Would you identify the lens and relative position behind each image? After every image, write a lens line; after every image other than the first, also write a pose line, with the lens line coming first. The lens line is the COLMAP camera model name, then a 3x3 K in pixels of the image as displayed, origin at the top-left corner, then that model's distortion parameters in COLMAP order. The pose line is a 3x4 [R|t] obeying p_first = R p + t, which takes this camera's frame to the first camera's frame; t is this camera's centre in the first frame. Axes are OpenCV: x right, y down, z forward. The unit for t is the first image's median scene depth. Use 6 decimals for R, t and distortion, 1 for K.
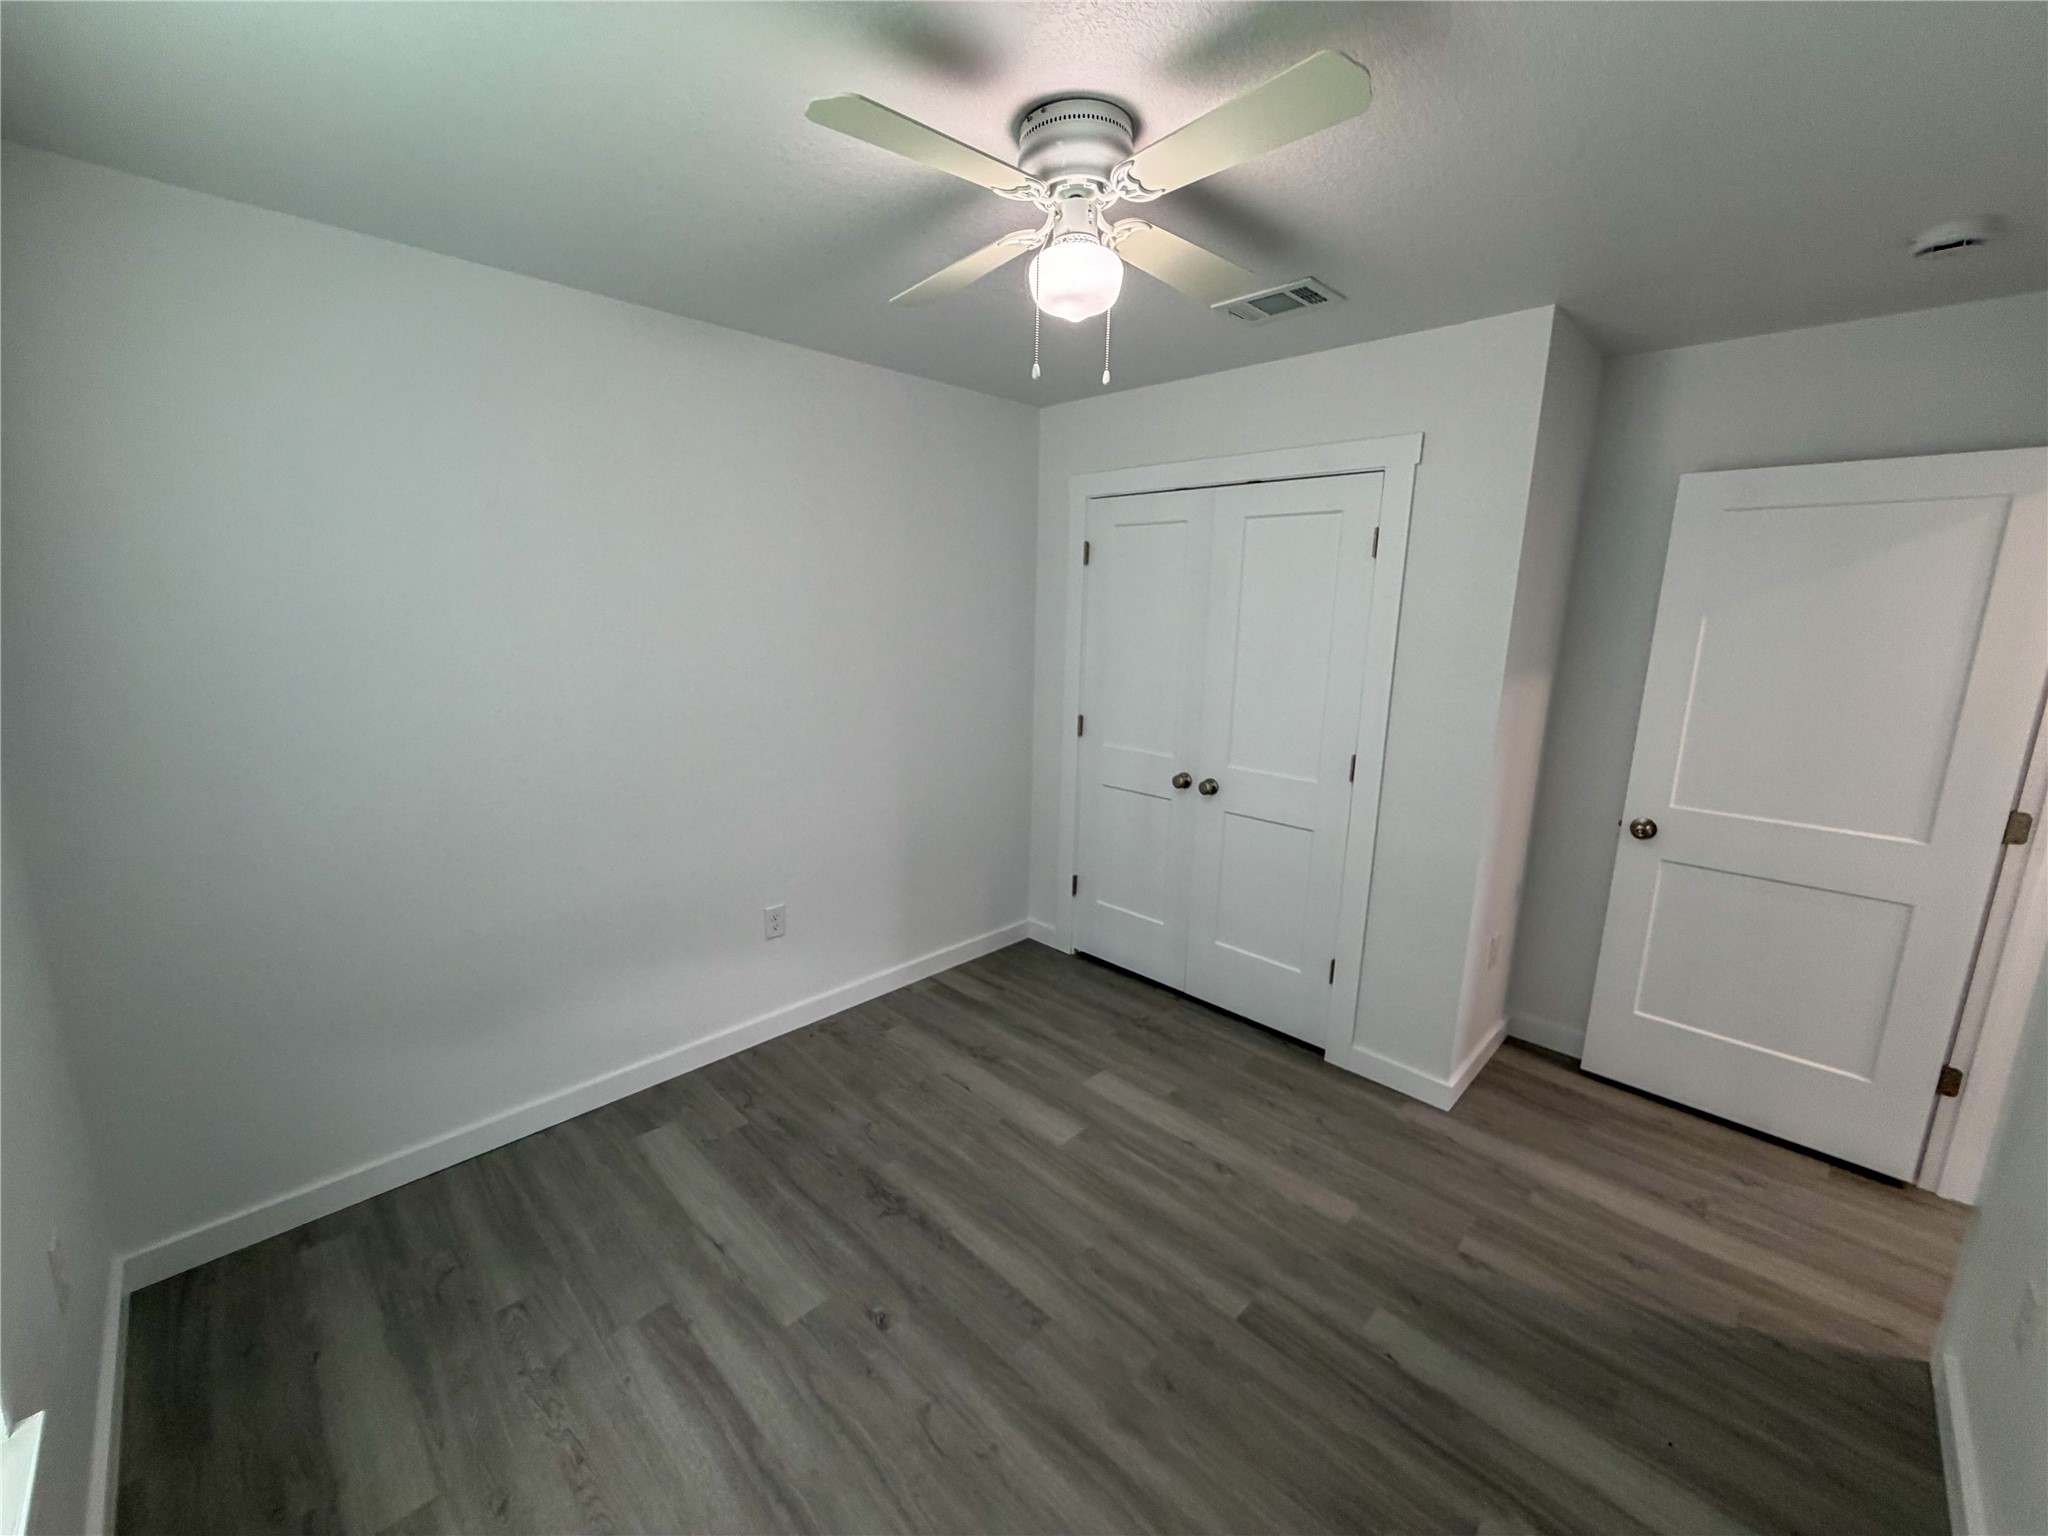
lens RADIAL K [[818.0, 0, 1019.1], [0, 818.0, 765.9], [0, 0, 1]] dist [0.001435, 0.000321]
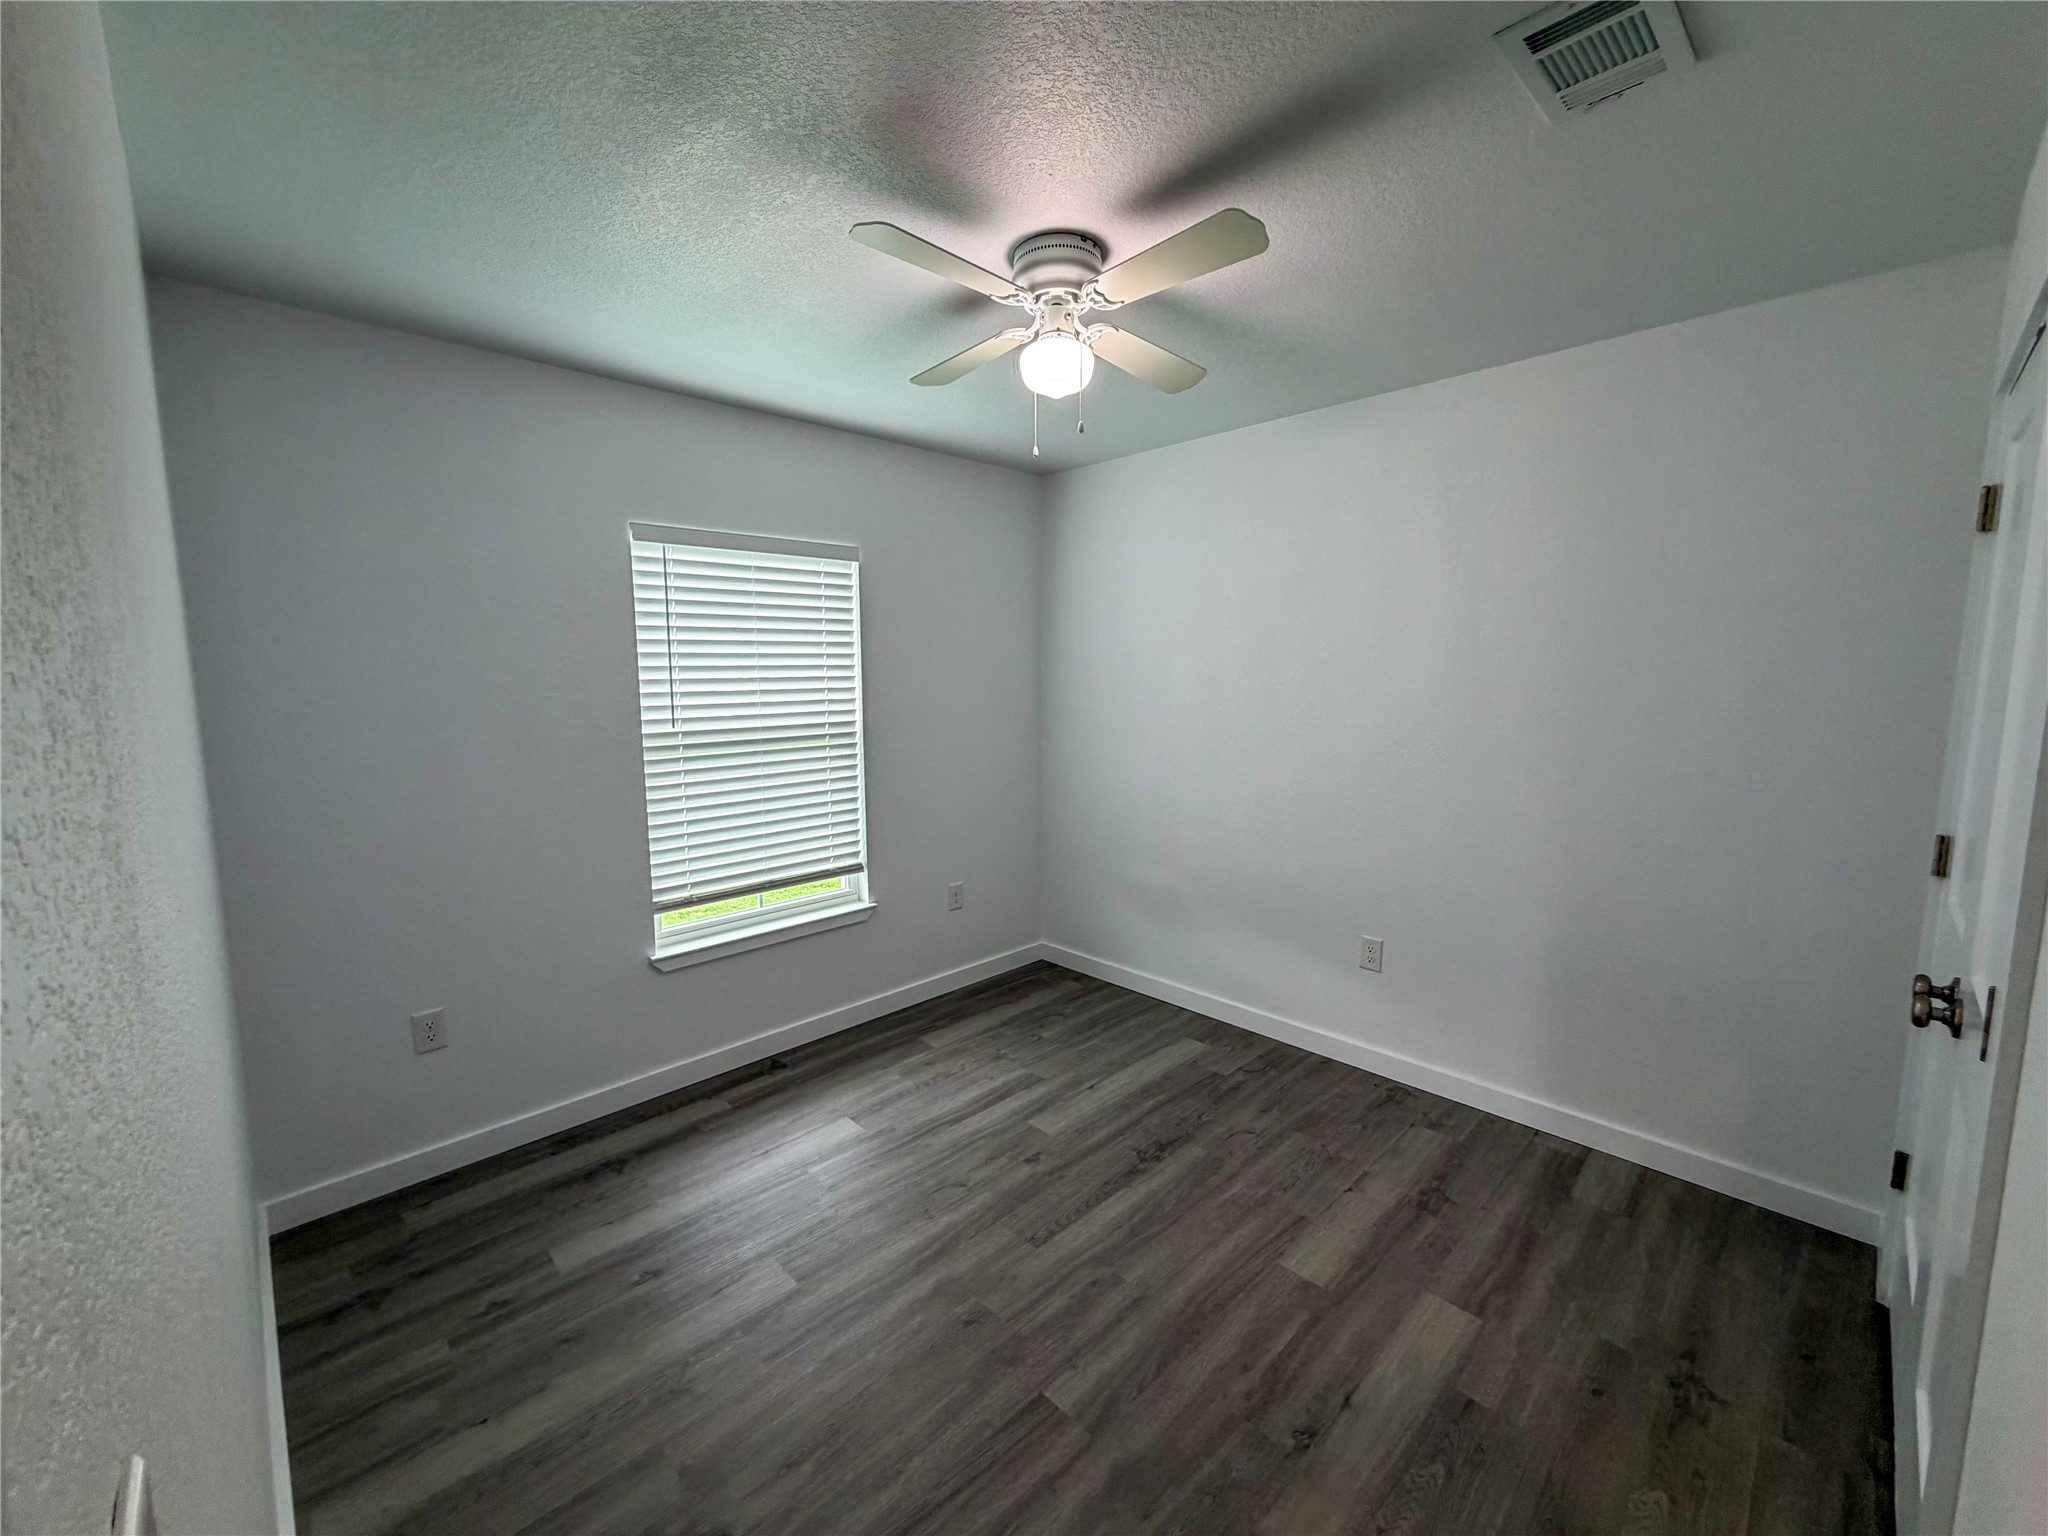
lens RADIAL K [[818.0, 0, 1019.1], [0, 818.0, 765.9], [0, 0, 1]] dist [0.001435, 0.000321]
pose [[-0.020319, 0.100057, -0.994774, 0.977778], [-0.185197, 0.977384, 0.102091, -0.083288], [0.982491, 0.186303, -0.001329, 0.751278]]
